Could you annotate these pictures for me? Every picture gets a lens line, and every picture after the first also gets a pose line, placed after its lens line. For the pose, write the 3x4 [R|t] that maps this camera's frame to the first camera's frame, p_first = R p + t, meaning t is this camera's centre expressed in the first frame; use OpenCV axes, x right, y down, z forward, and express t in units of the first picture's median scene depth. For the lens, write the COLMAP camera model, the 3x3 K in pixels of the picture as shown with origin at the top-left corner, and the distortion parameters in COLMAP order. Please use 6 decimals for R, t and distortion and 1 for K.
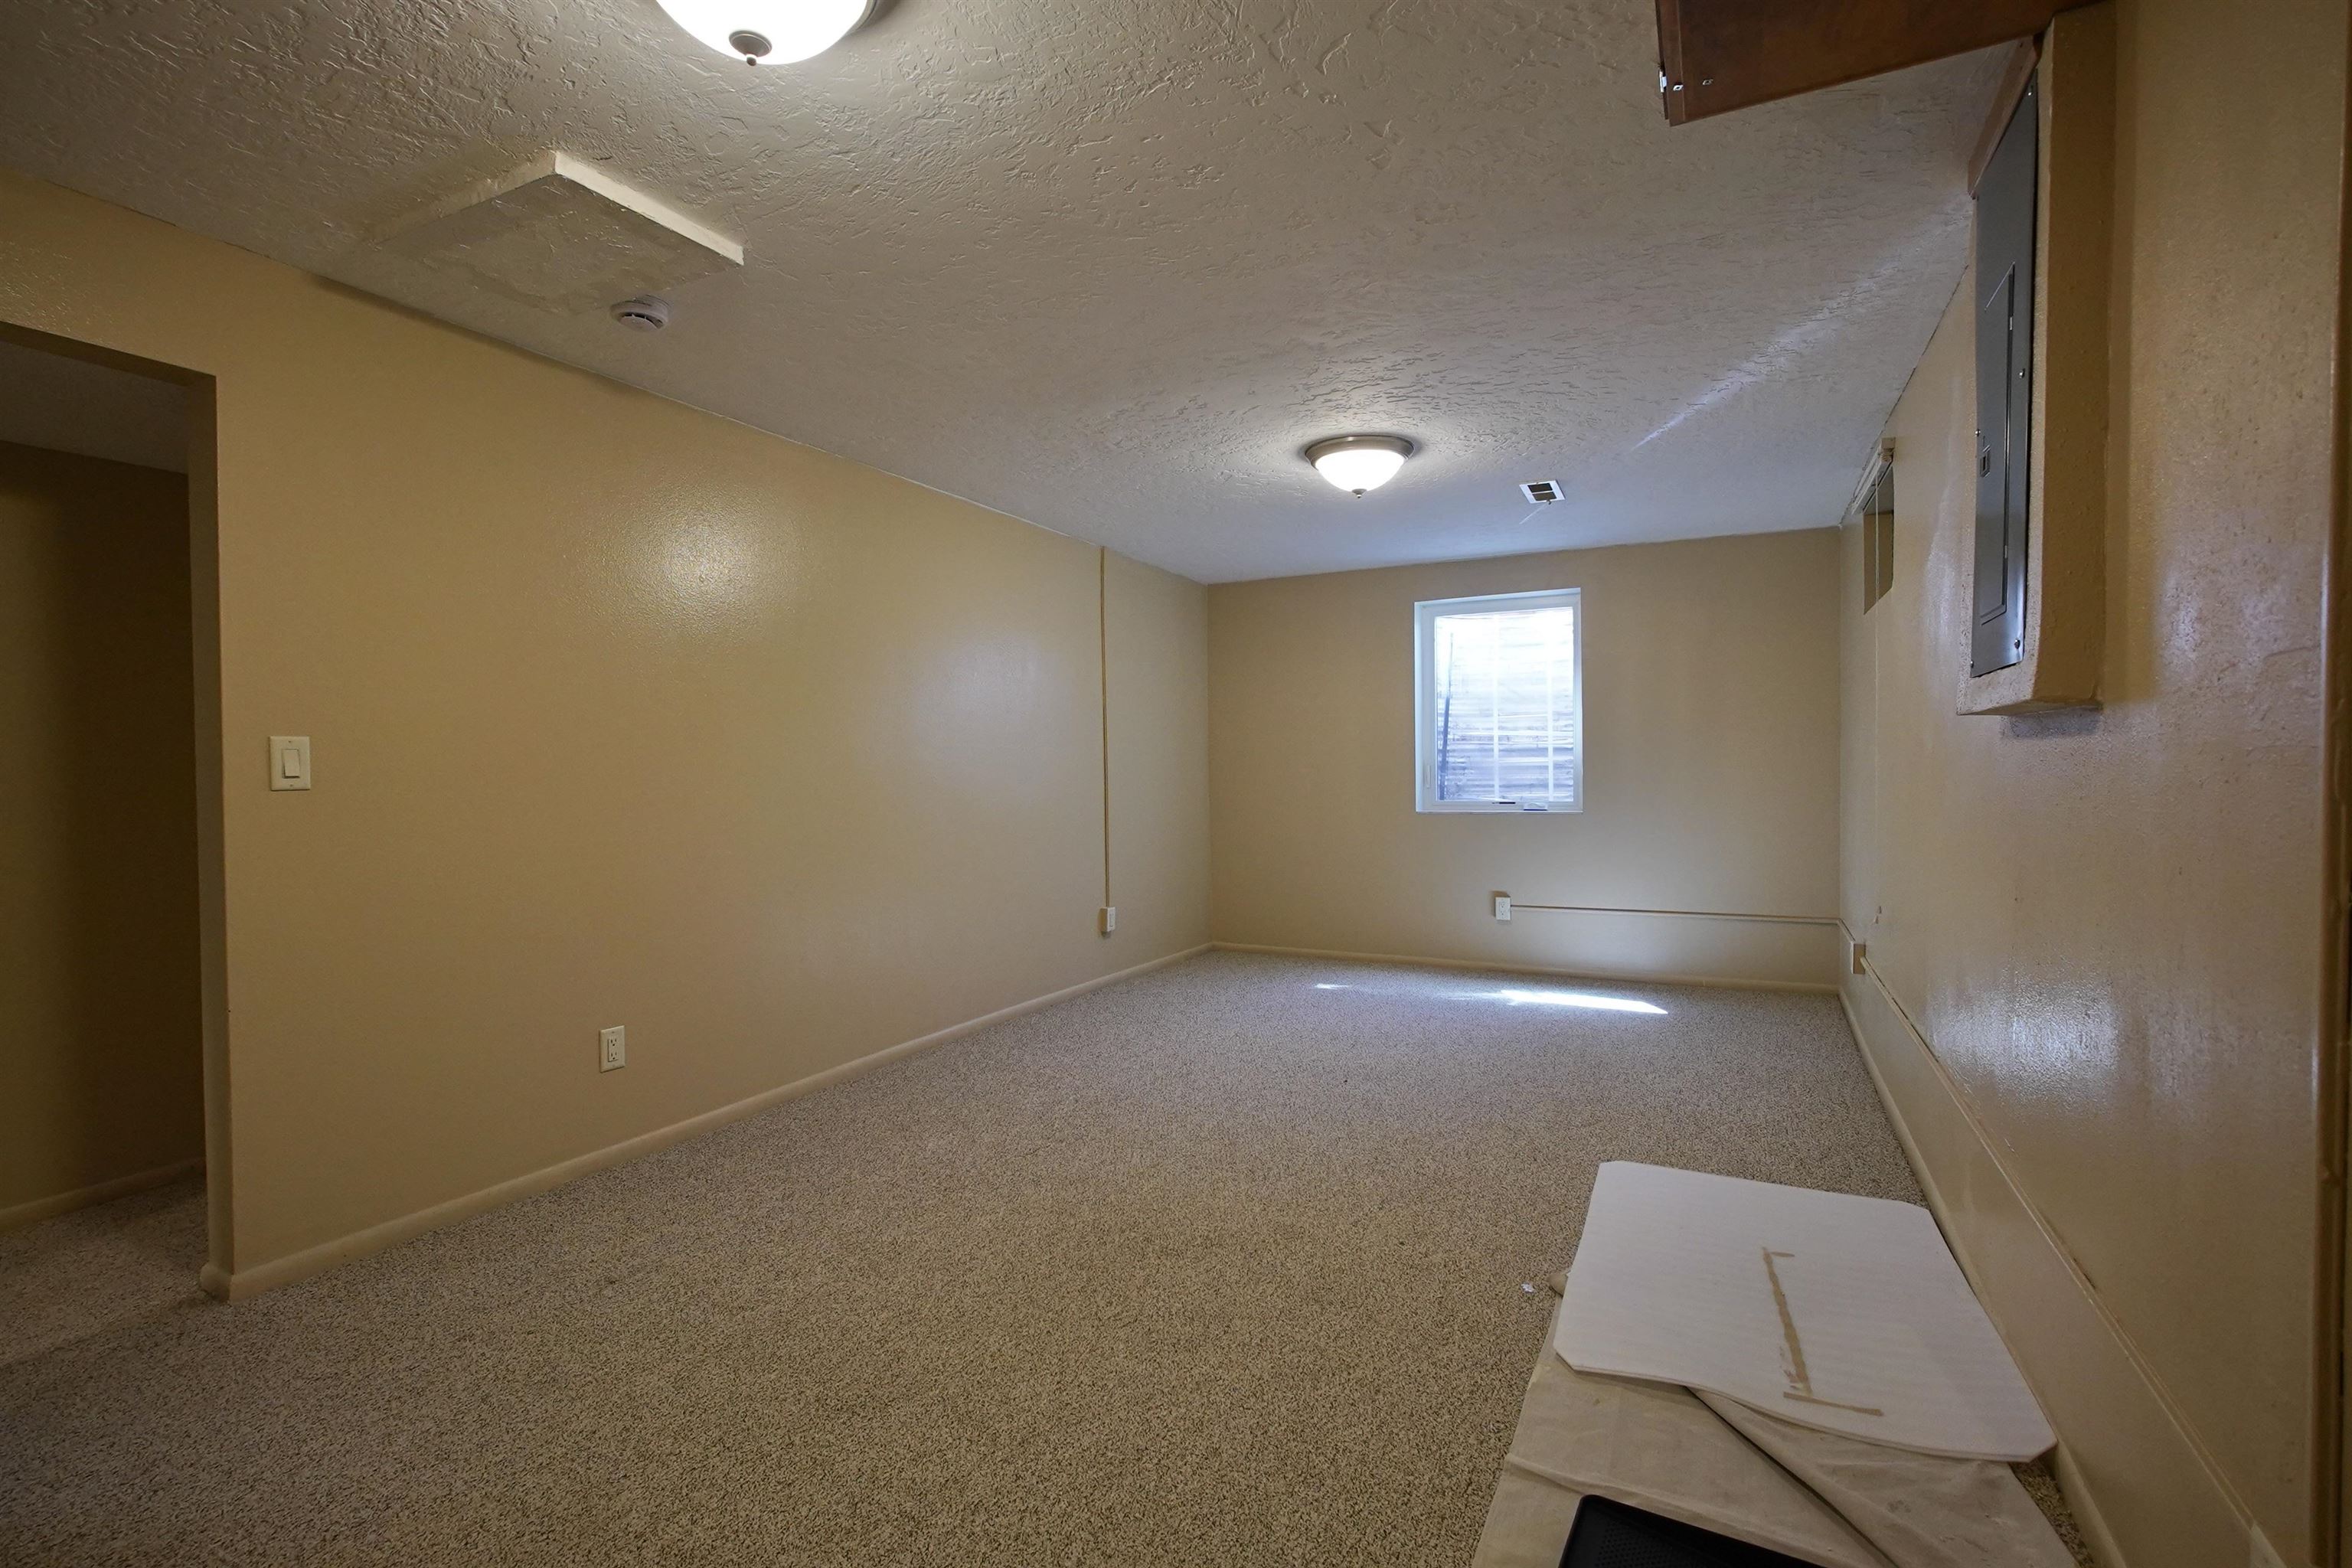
lens RADIAL K [[1071.1, 0, 1177.7], [0, 1071.1, 785.5], [0, 0, 1]] dist [-0.021231, 0.007168]
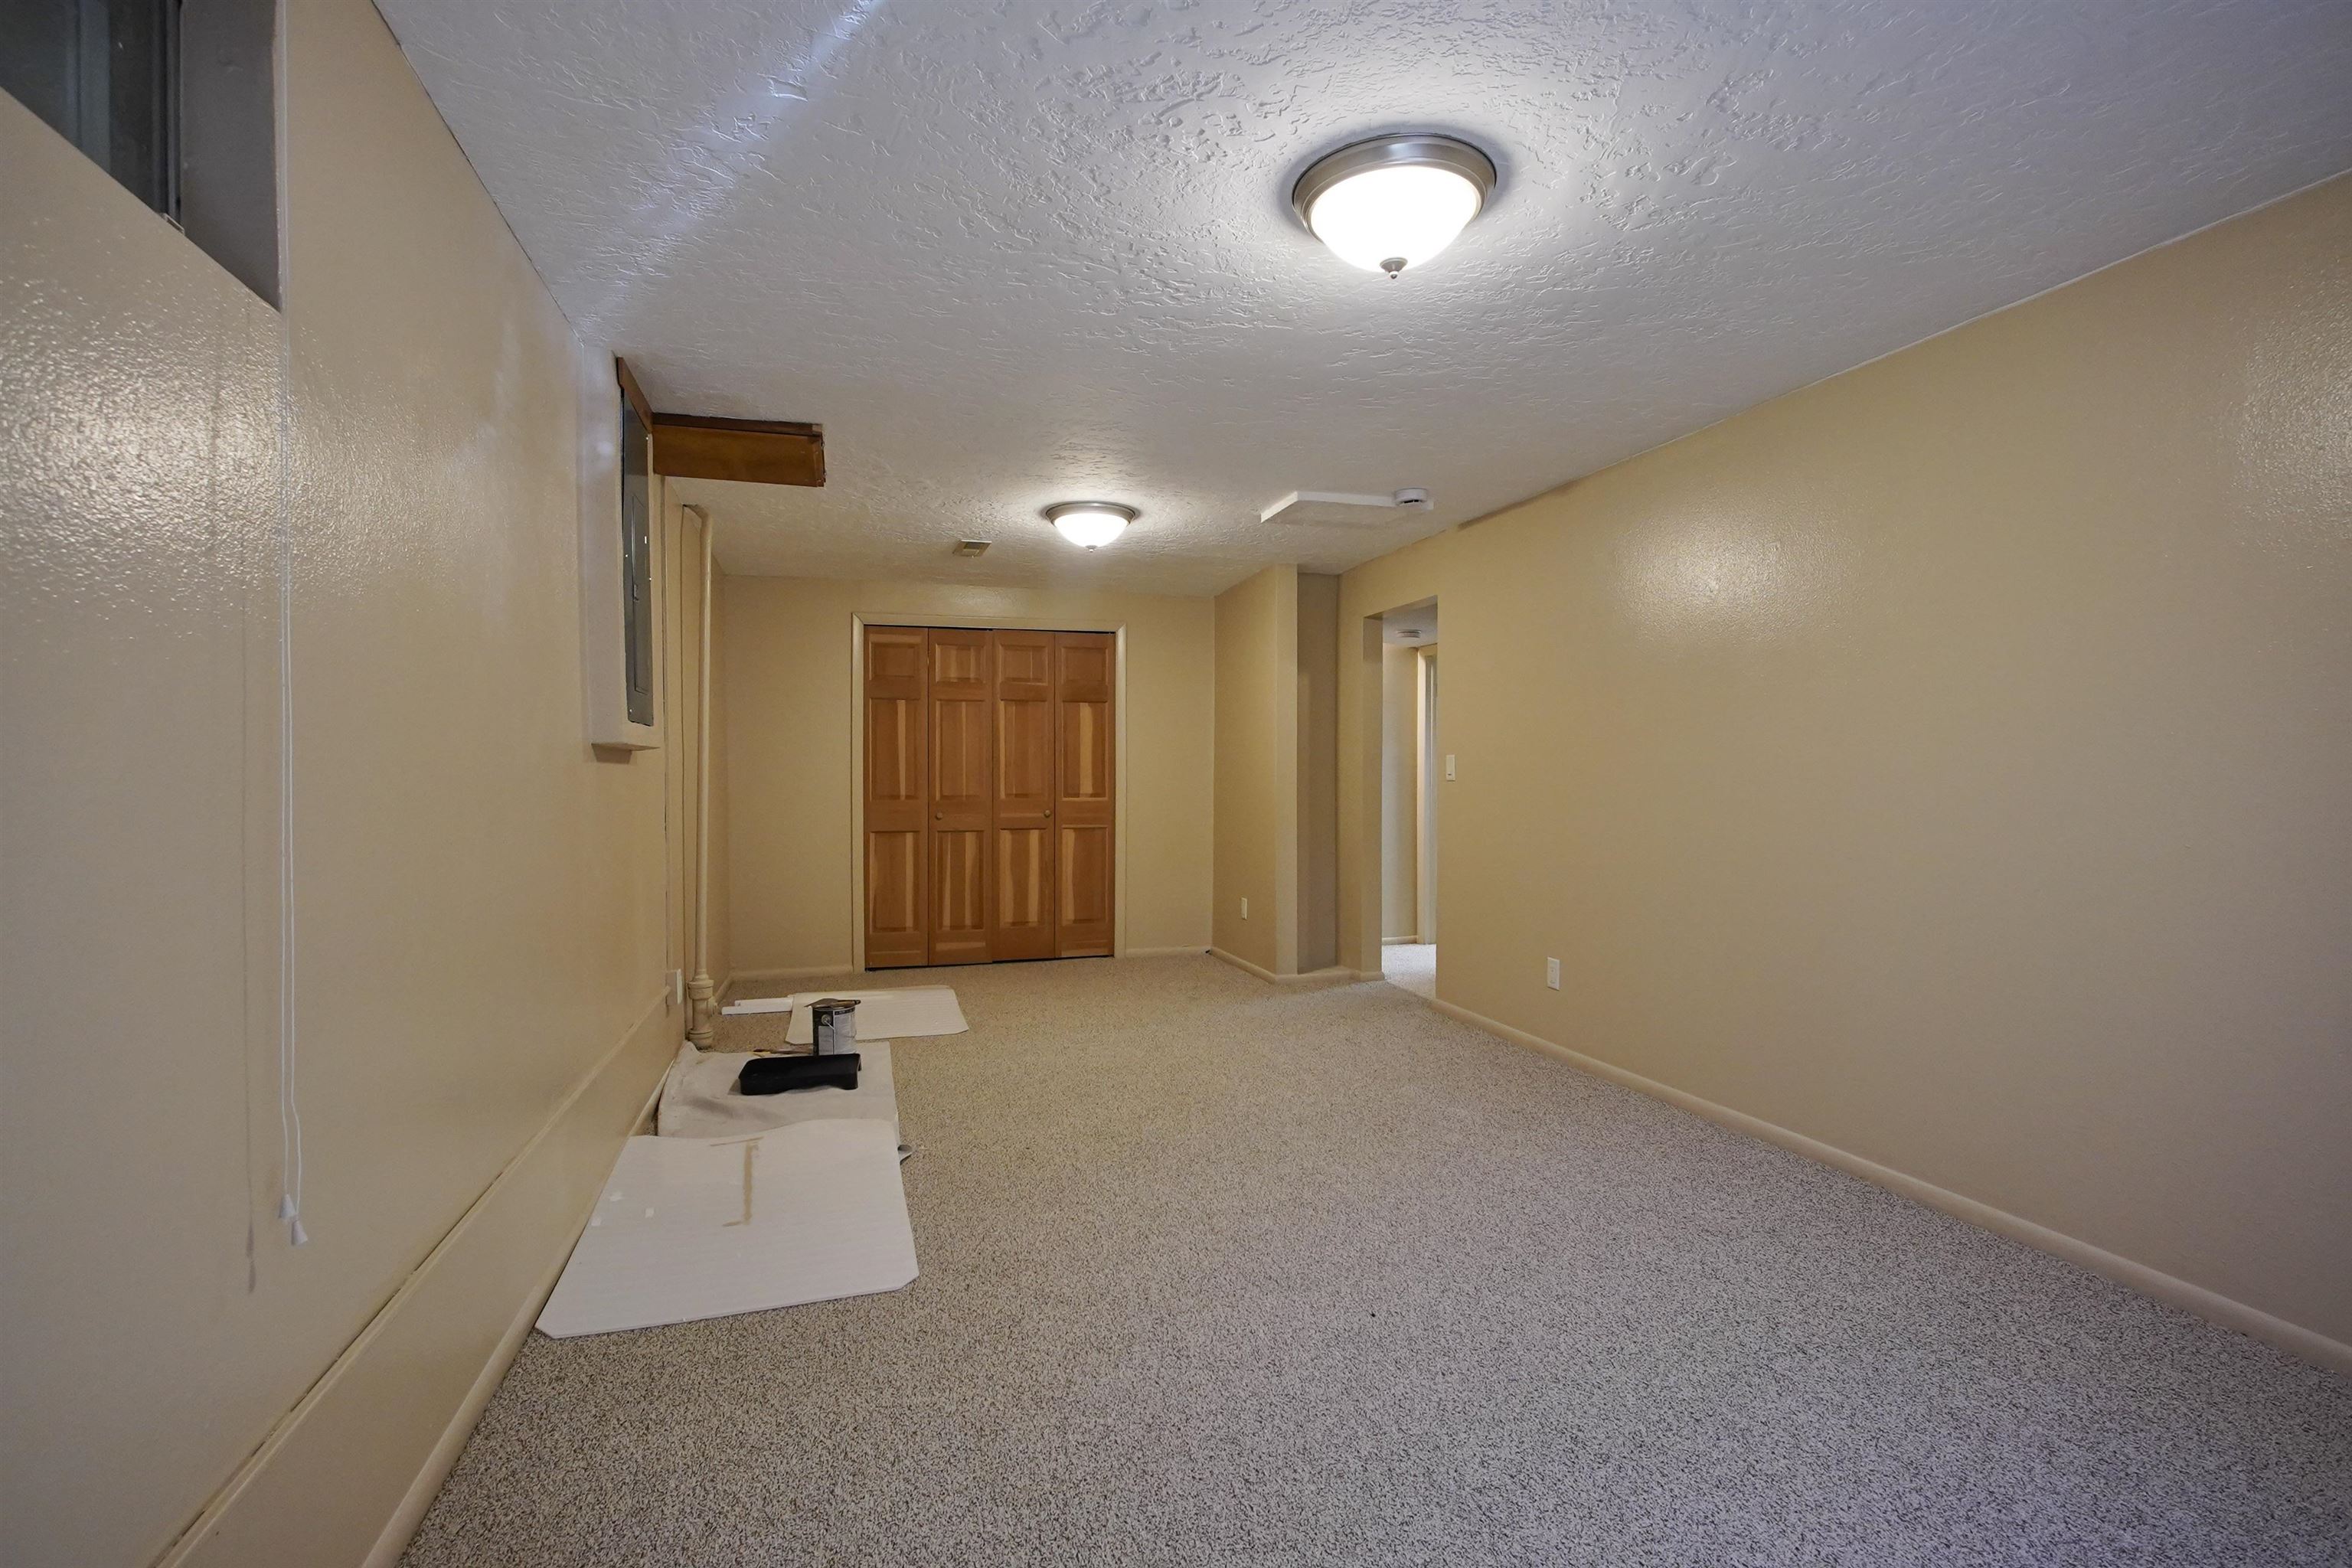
lens RADIAL K [[1071.1, 0, 1177.7], [0, 1071.1, 785.5], [0, 0, 1]] dist [-0.021231, 0.007168]
pose [[-0.712078, 0.018721, -0.701851, 0.846018], [-0.005369, 0.999470, 0.032107, -0.042590], [0.702080, 0.026631, -0.711600, 1.760995]]
